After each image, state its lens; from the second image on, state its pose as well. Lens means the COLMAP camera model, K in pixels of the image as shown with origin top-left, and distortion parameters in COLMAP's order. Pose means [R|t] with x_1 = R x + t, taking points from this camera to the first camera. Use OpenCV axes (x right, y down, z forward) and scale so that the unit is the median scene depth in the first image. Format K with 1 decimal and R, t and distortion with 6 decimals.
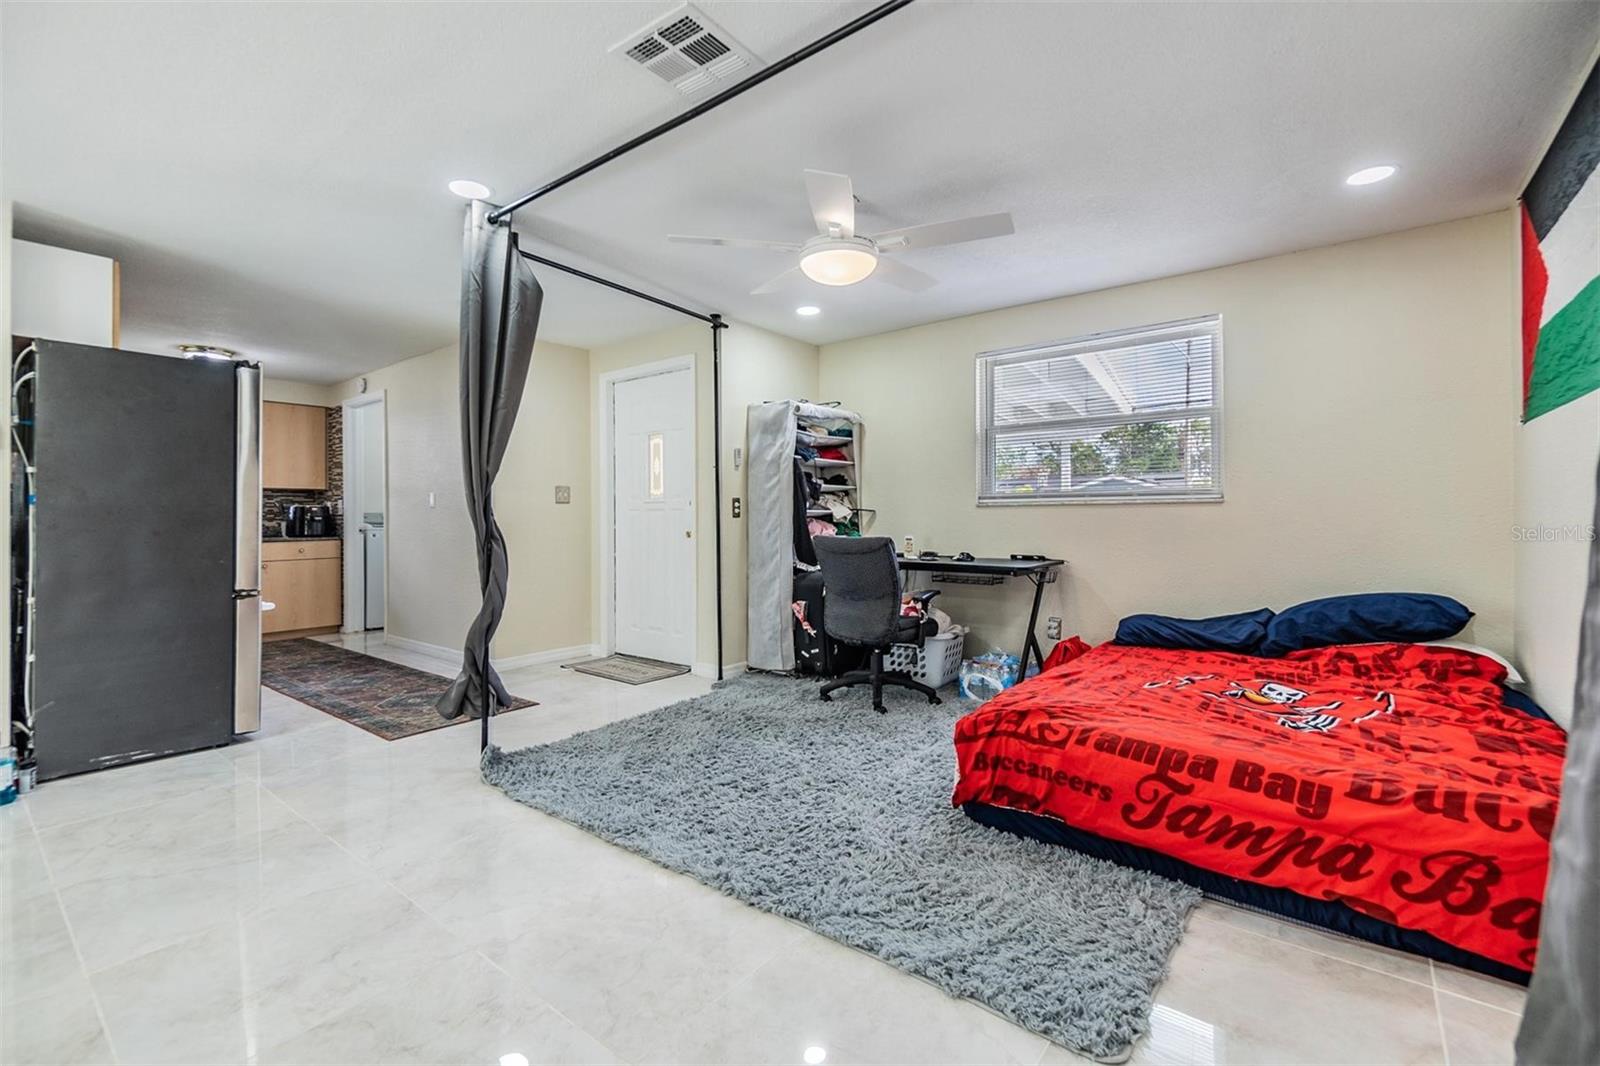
lens RADIAL K [[700.3, 0, 799.0], [0, 700.3, 522.6], [0, 0, 1]] dist [-0.003530, 0.001096]
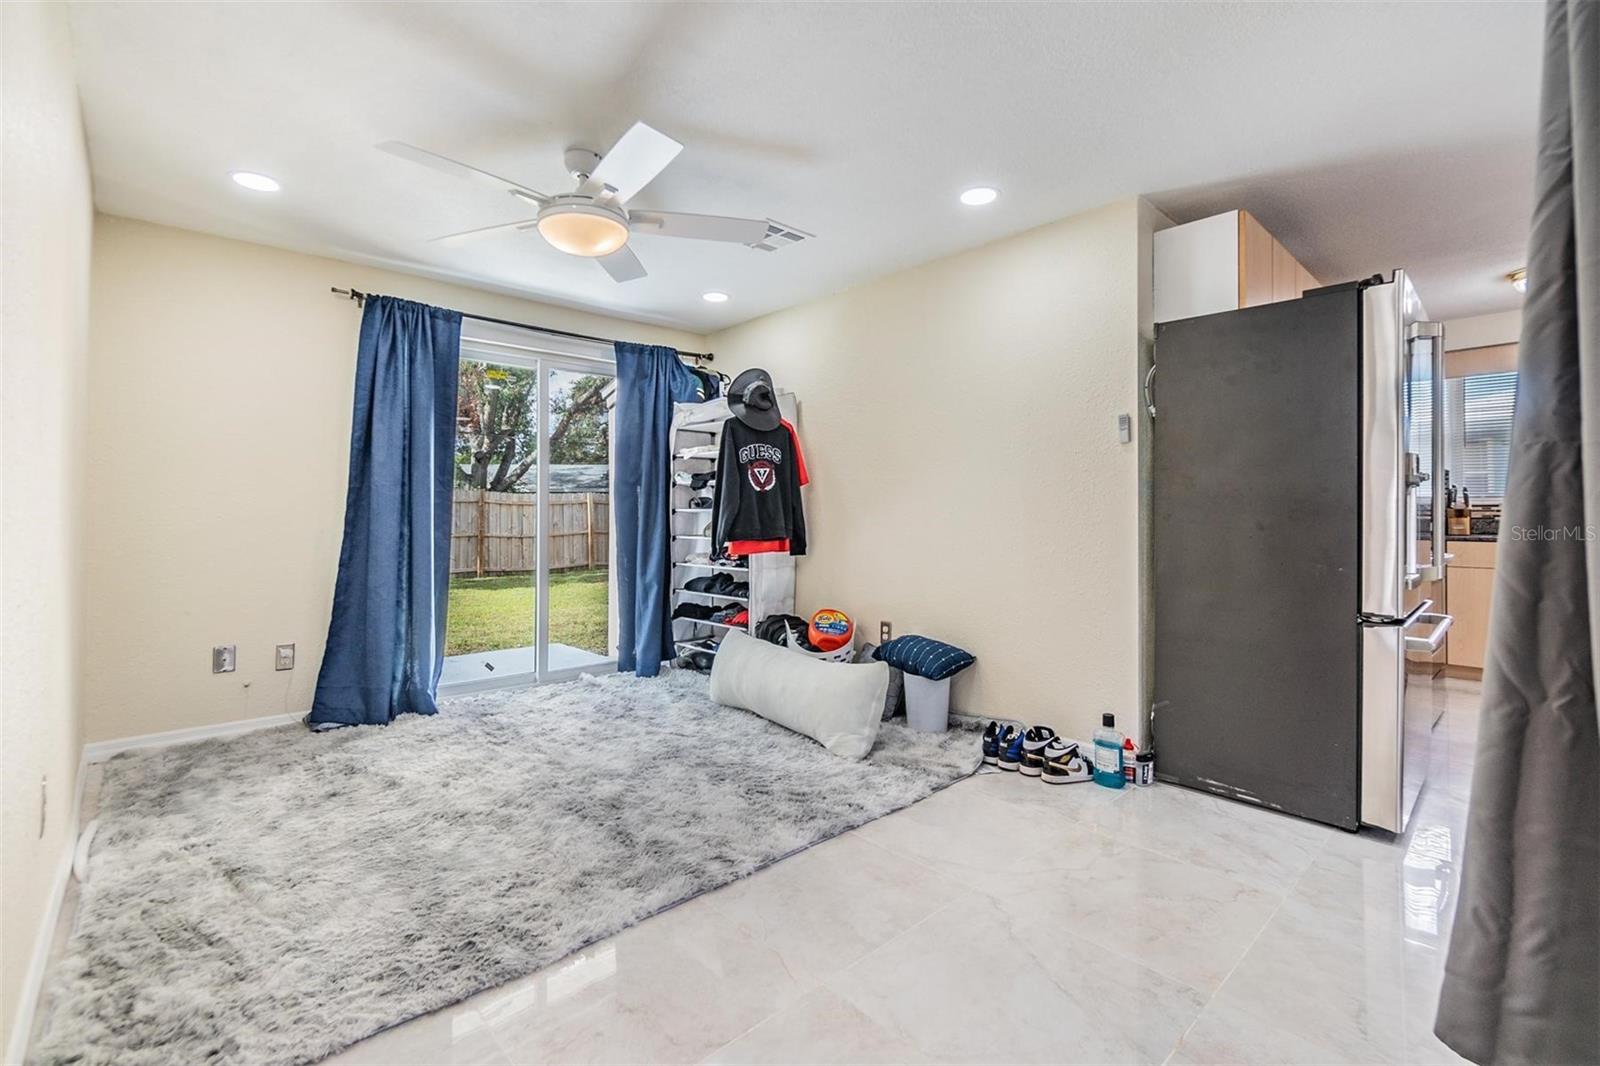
lens RADIAL K [[700.3, 0, 803.9], [0, 700.3, 520.7], [0, 0, 1]] dist [-0.003530, 0.001096]
pose [[-0.187707, 0.013759, -0.982129, -0.036920], [0.005970, 0.999899, 0.012867, -0.005235], [0.982207, -0.003448, -0.187771, 0.633596]]
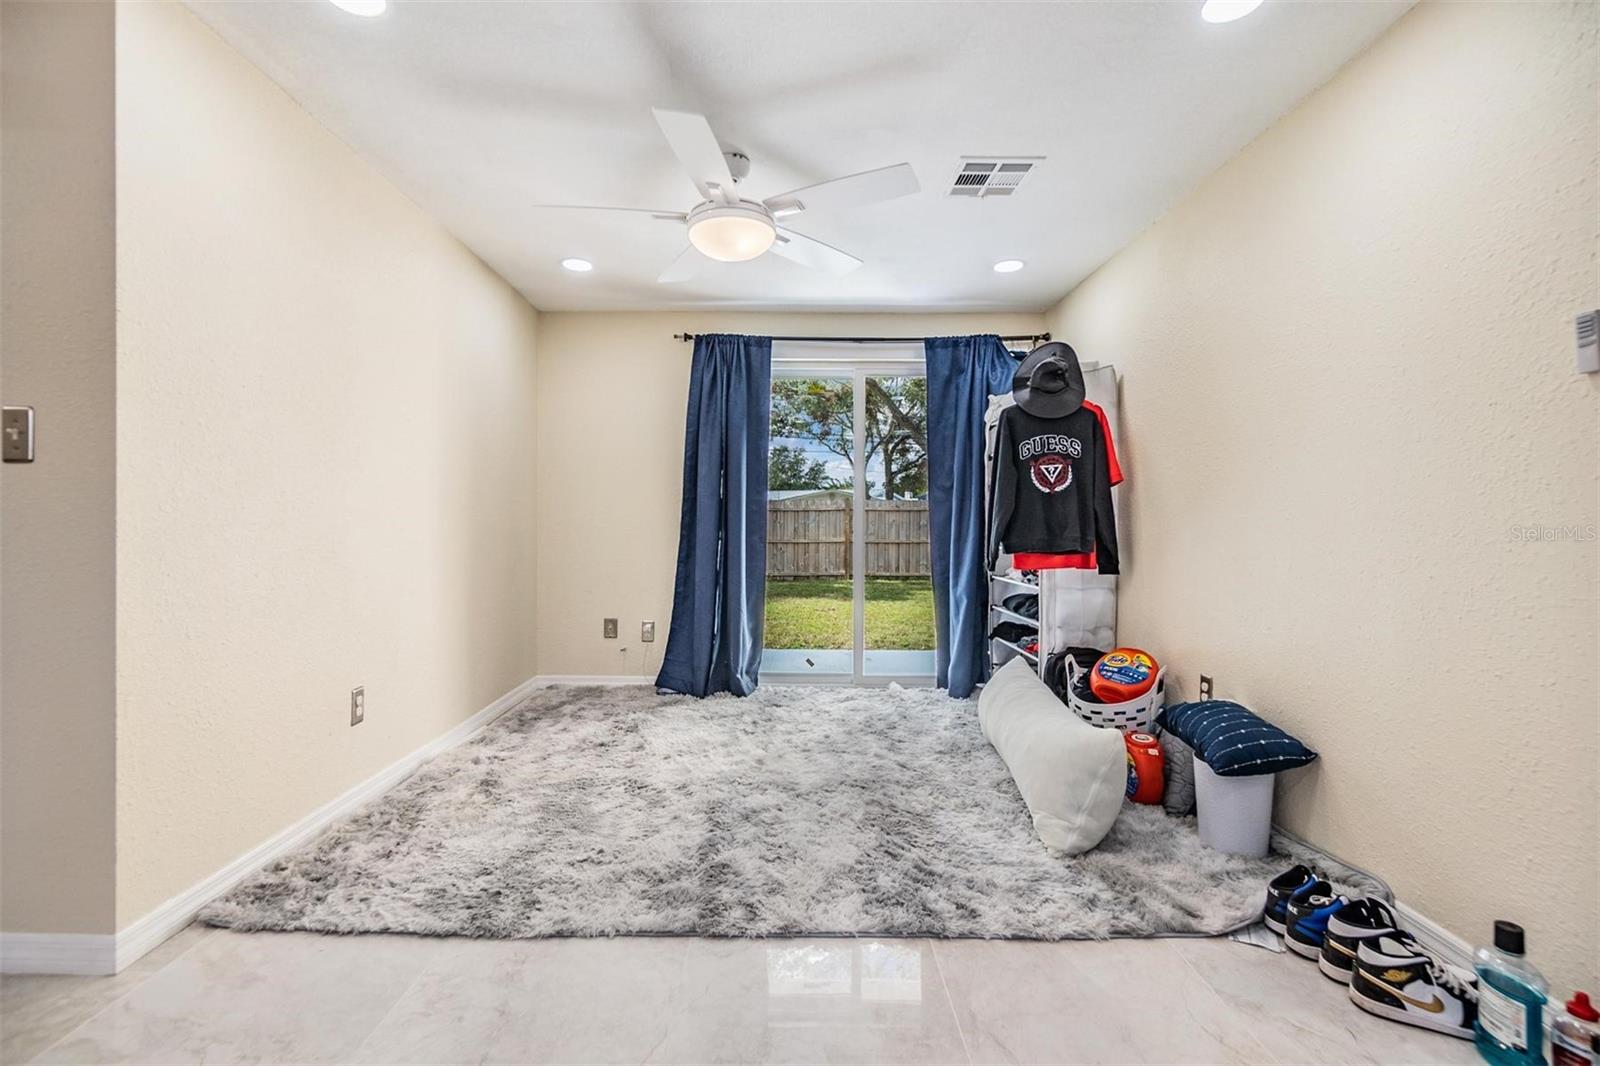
lens RADIAL K [[700.3, 0, 798.0], [0, 700.3, 535.2], [0, 0, 1]] dist [-0.003530, 0.001096]
pose [[-0.799653, 0.012239, -0.600337, -0.379051], [0.001792, 0.999836, 0.017997, 0.000337], [0.600460, 0.013316, -0.799544, 0.944480]]
